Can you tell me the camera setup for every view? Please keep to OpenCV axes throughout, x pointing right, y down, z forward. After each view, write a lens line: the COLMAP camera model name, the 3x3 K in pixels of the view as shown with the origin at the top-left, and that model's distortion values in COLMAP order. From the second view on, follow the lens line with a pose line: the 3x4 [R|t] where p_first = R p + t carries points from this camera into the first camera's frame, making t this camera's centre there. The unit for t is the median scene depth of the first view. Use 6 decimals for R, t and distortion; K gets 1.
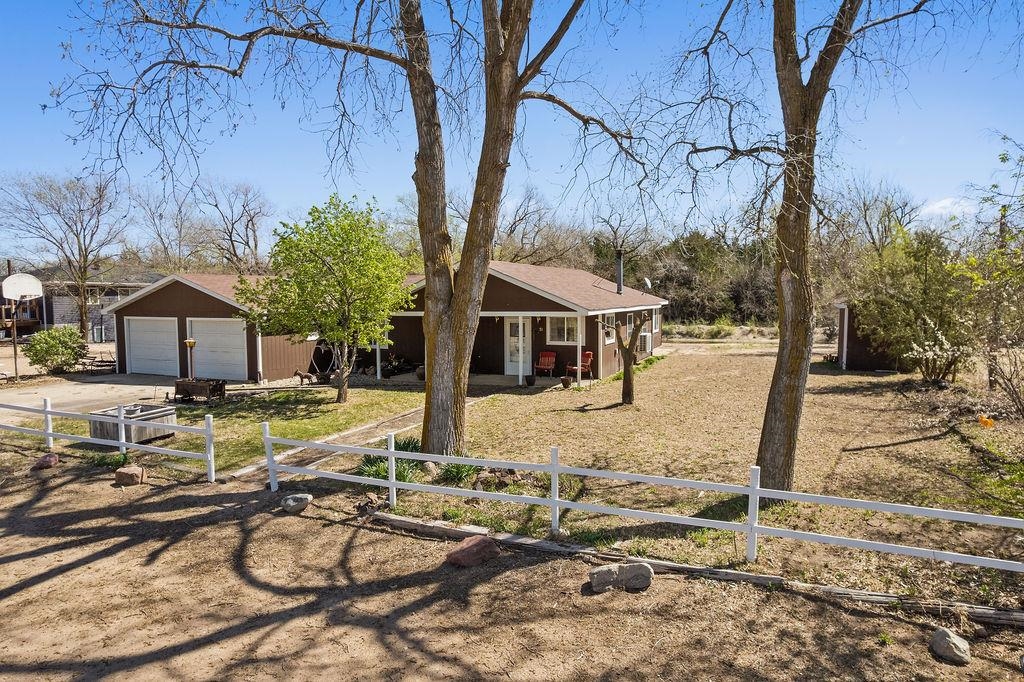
lens RADIAL K [[655.8, 0, 512.4], [0, 655.8, 335.7], [0, 0, 1]] dist [-0.063969, 0.045823]
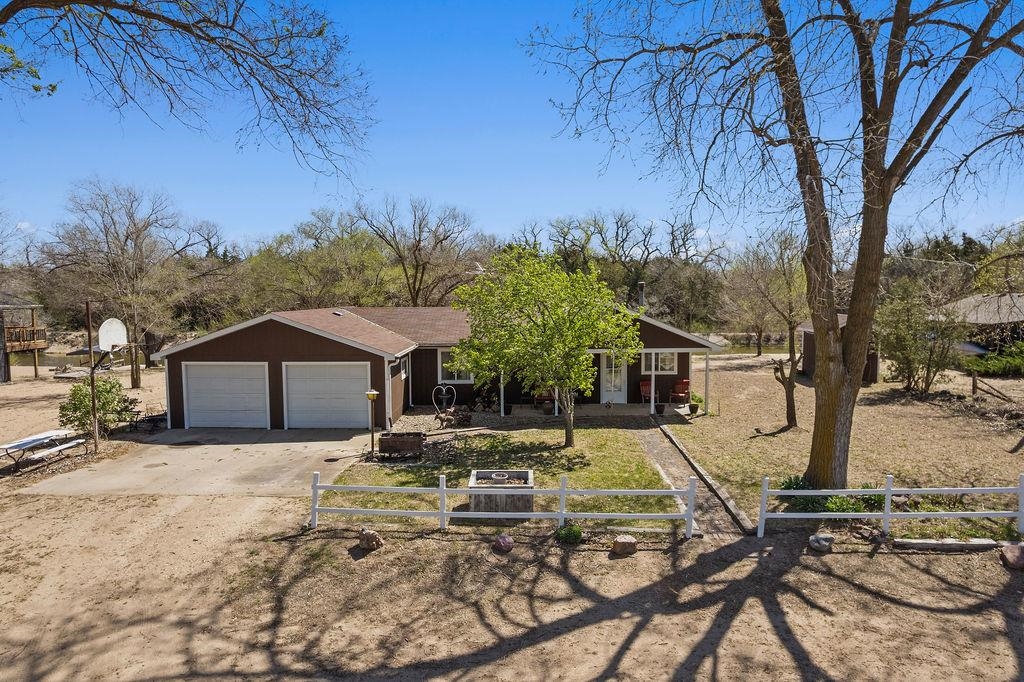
lens RADIAL K [[655.8, 0, 513.1], [0, 655.8, 346.3], [0, 0, 1]] dist [-0.063969, 0.045823]
pose [[0.934389, -0.028741, 0.355092, -1.317501], [0.026543, 0.999586, 0.011061, -0.128765], [-0.355263, -0.000910, 0.934766, 0.119872]]
